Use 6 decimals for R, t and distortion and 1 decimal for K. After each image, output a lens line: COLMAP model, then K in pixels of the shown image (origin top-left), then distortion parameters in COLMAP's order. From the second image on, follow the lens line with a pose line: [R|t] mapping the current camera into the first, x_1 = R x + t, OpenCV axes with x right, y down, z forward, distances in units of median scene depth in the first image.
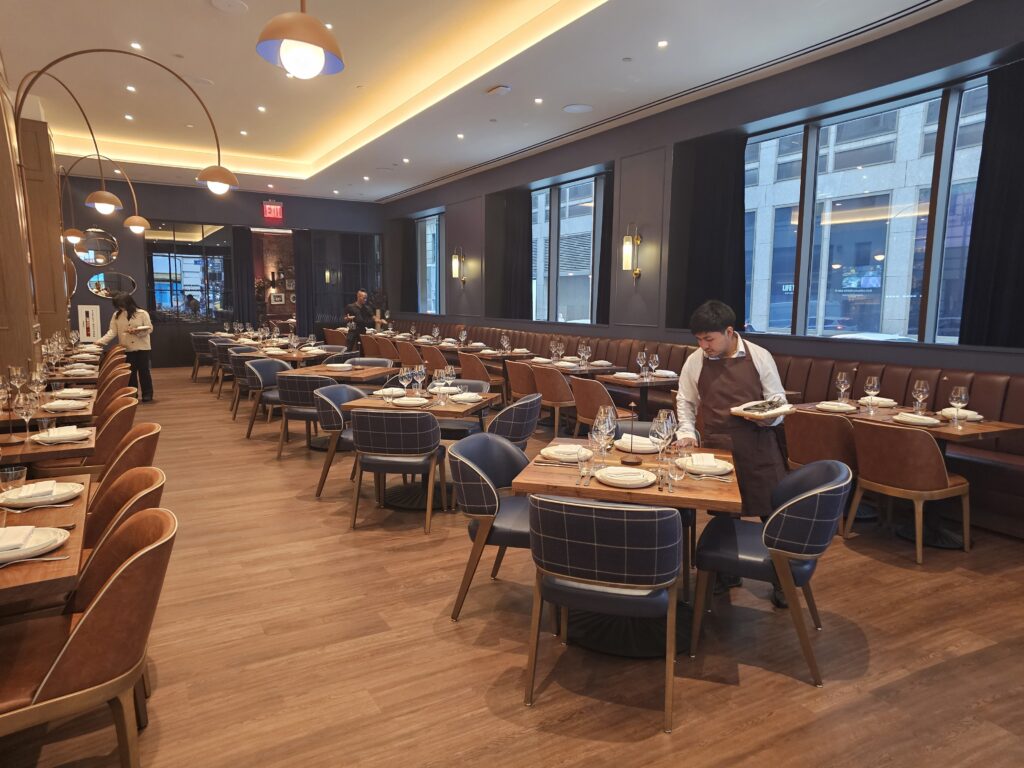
lens RADIAL K [[702.4, 0, 518.5], [0, 702.4, 384.1], [0, 0, 1]] dist [0.075183, -0.092287]
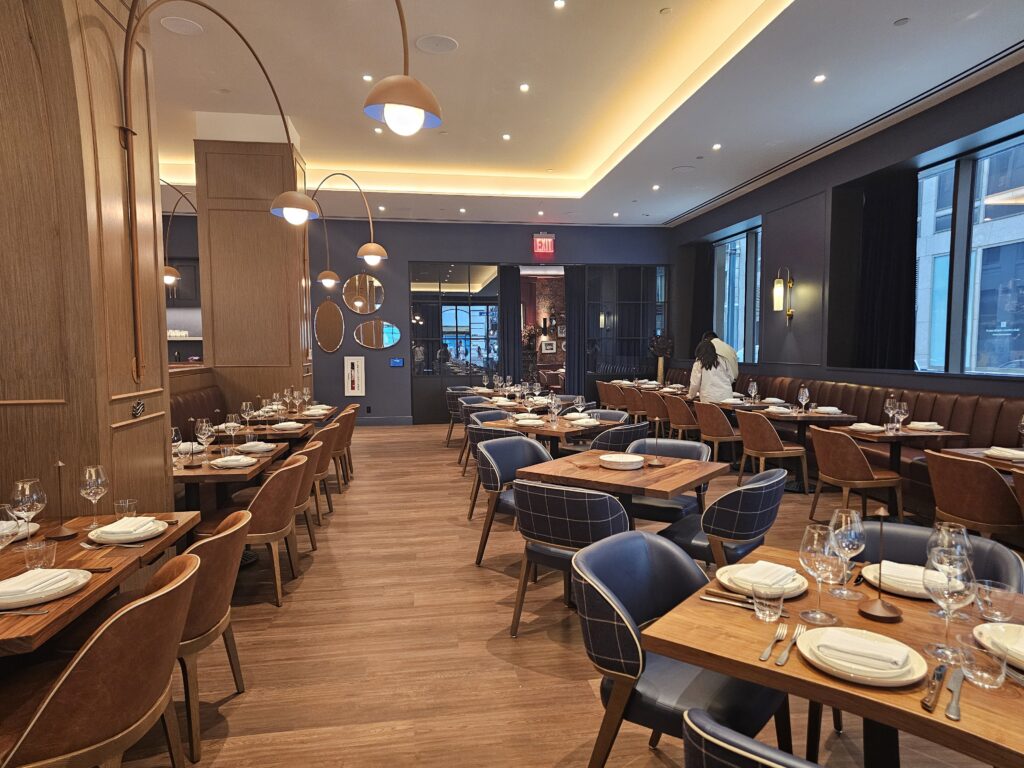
lens RADIAL K [[702.4, 0, 518.5], [0, 702.4, 384.1], [0, 0, 1]] dist [0.075183, -0.092287]
pose [[0.929281, 0.004409, -0.369347, -0.069117], [-0.028658, 0.997775, -0.060193, -0.027741], [0.368260, 0.066521, 0.927340, 0.248230]]
